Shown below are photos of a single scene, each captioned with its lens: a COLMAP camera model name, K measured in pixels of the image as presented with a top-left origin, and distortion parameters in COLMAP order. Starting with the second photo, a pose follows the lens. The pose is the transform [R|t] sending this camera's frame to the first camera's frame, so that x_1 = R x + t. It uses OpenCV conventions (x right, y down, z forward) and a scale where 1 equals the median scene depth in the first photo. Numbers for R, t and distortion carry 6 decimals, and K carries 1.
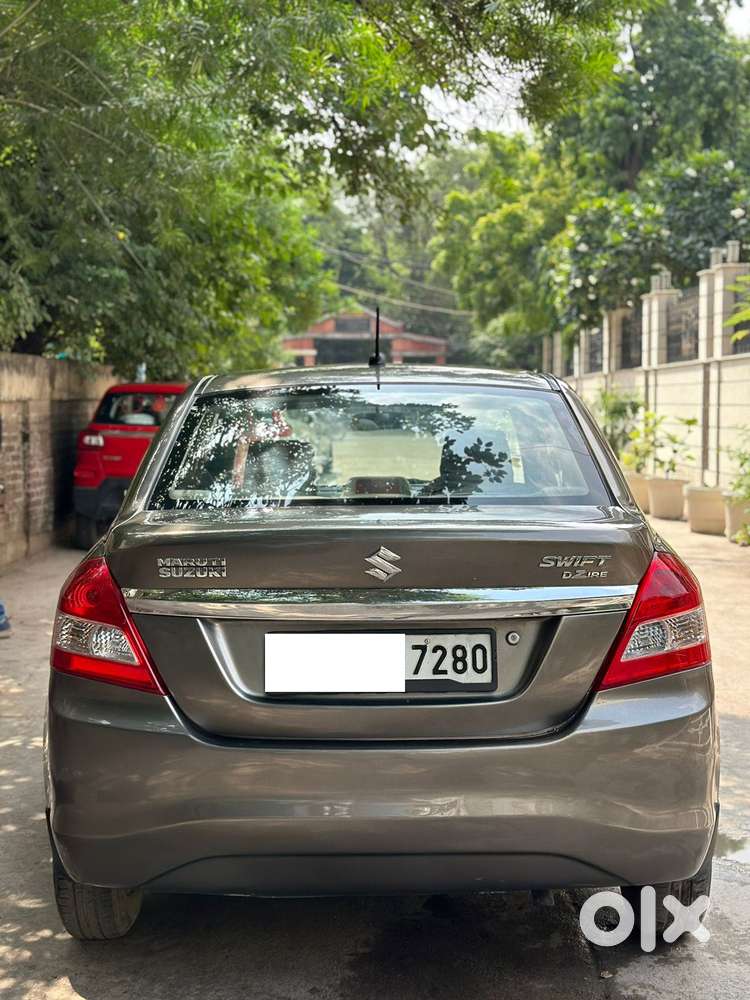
lens RADIAL K [[1379.6, 0, 379.4], [0, 1379.6, 508.9], [0, 0, 1]] dist [0.110605, 0.000000]
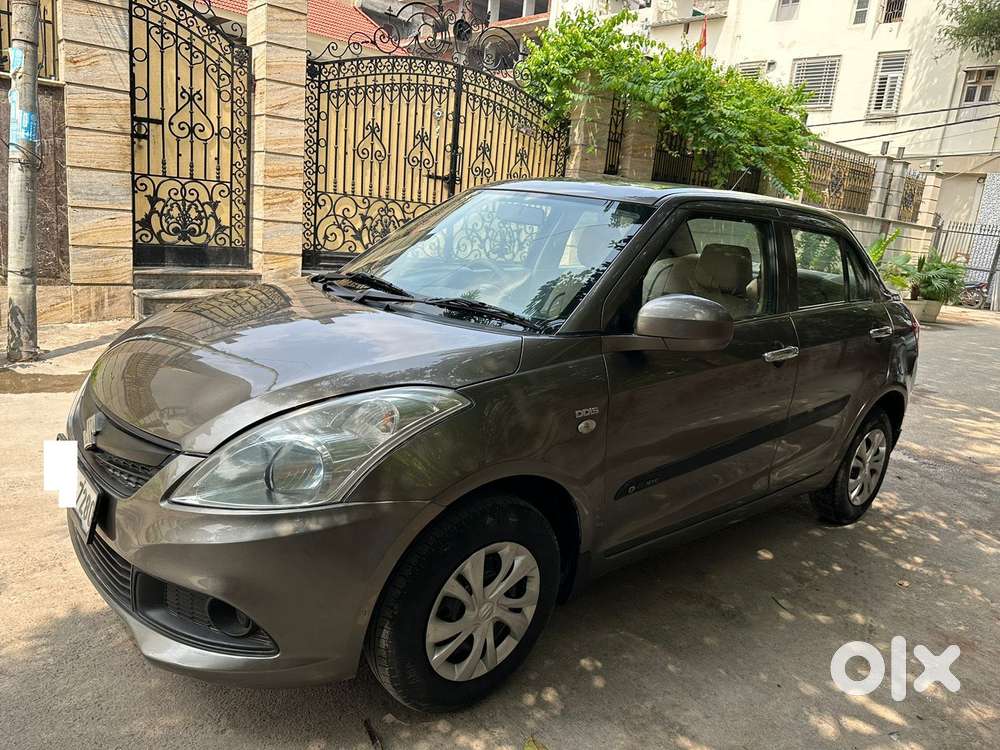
lens RADIAL K [[706.1, 0, 511.8], [0, 706.1, 373.5], [0, 0, 1]] dist [0.017279, -0.029426]
pose [[-0.650266, -0.226005, 0.725311, -0.105613], [-0.036698, 0.962955, 0.267153, -0.023462], [-0.758820, 0.147103, -0.634471, 0.362329]]
